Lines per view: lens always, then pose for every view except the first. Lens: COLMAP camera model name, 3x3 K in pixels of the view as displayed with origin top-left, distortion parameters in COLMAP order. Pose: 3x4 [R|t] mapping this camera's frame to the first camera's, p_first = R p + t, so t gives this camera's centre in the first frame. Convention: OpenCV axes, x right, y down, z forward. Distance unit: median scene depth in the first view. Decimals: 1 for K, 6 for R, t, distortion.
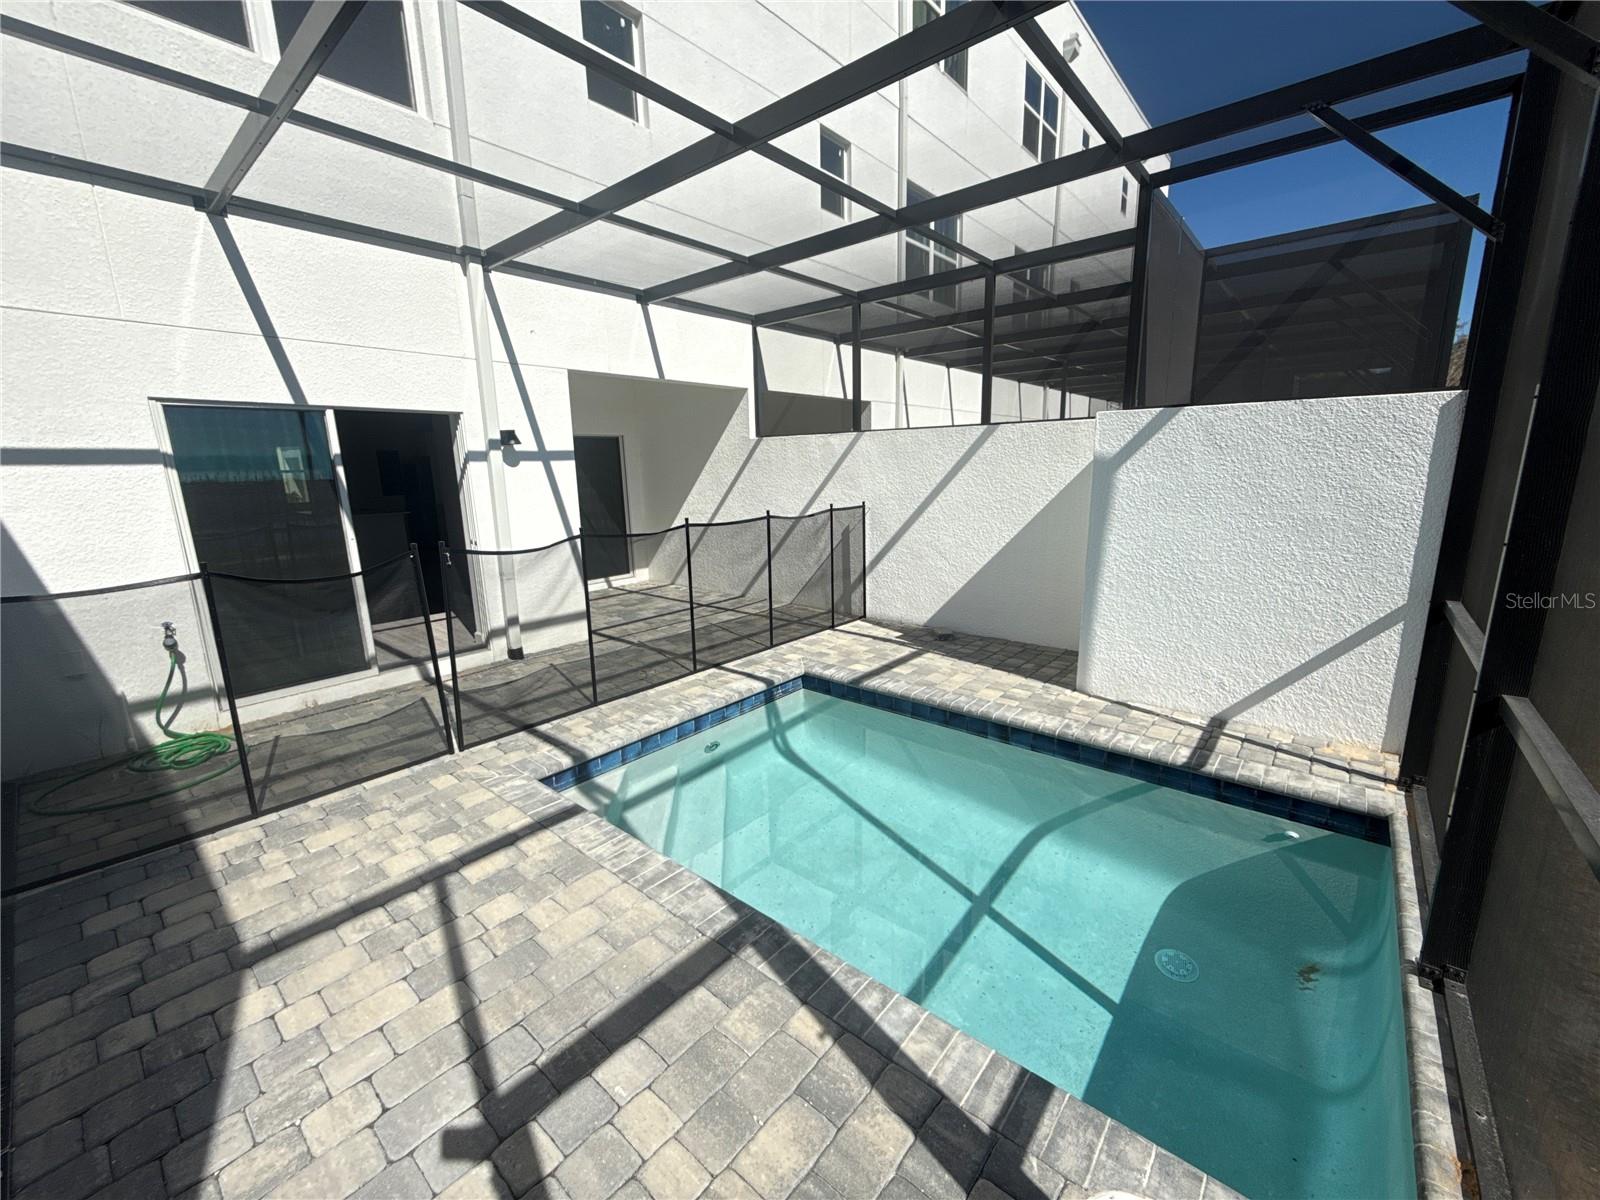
lens RADIAL K [[638.3, 0, 803.5], [0, 638.3, 600.5], [0, 0, 1]] dist [0.004118, -0.000041]
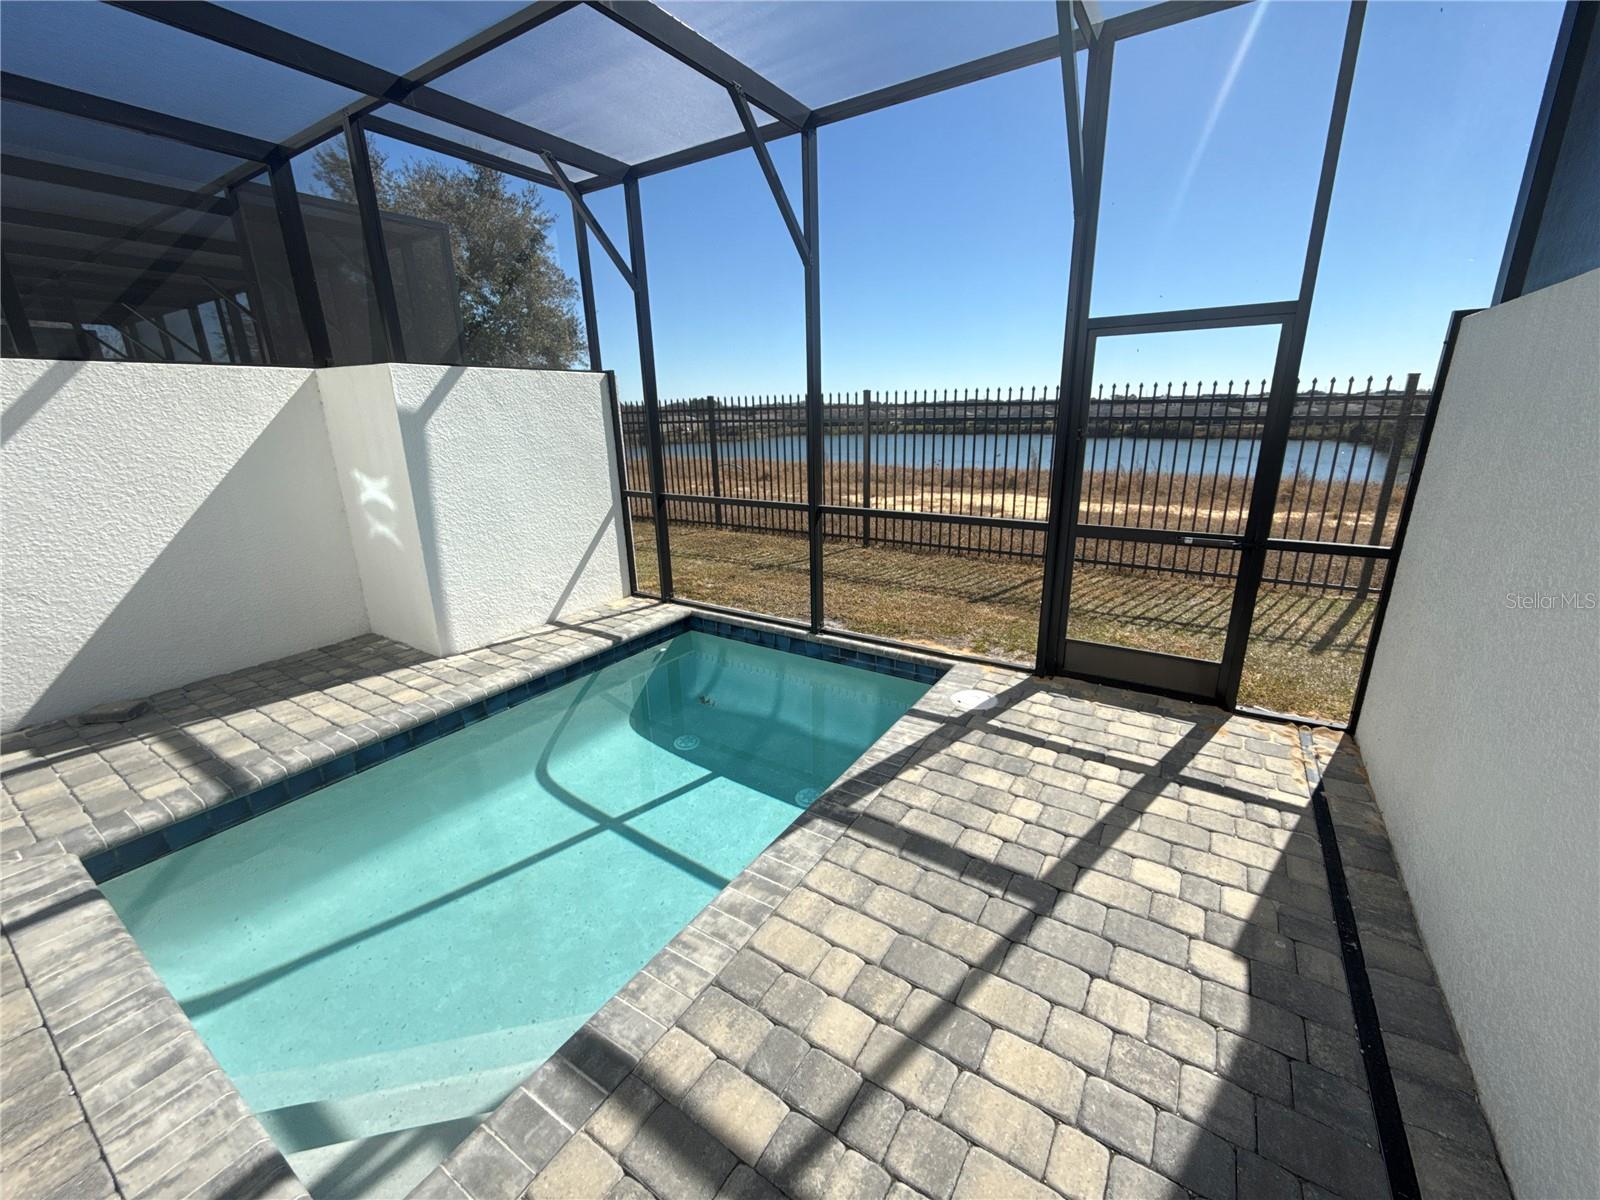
lens RADIAL K [[638.3, 0, 805.1], [0, 638.3, 596.0], [0, 0, 1]] dist [0.004118, -0.000041]
pose [[-0.125534, -0.261088, 0.957118, -0.674993], [0.227940, 0.931350, 0.283955, -0.118786], [-0.965549, 0.253812, -0.057404, 0.625229]]
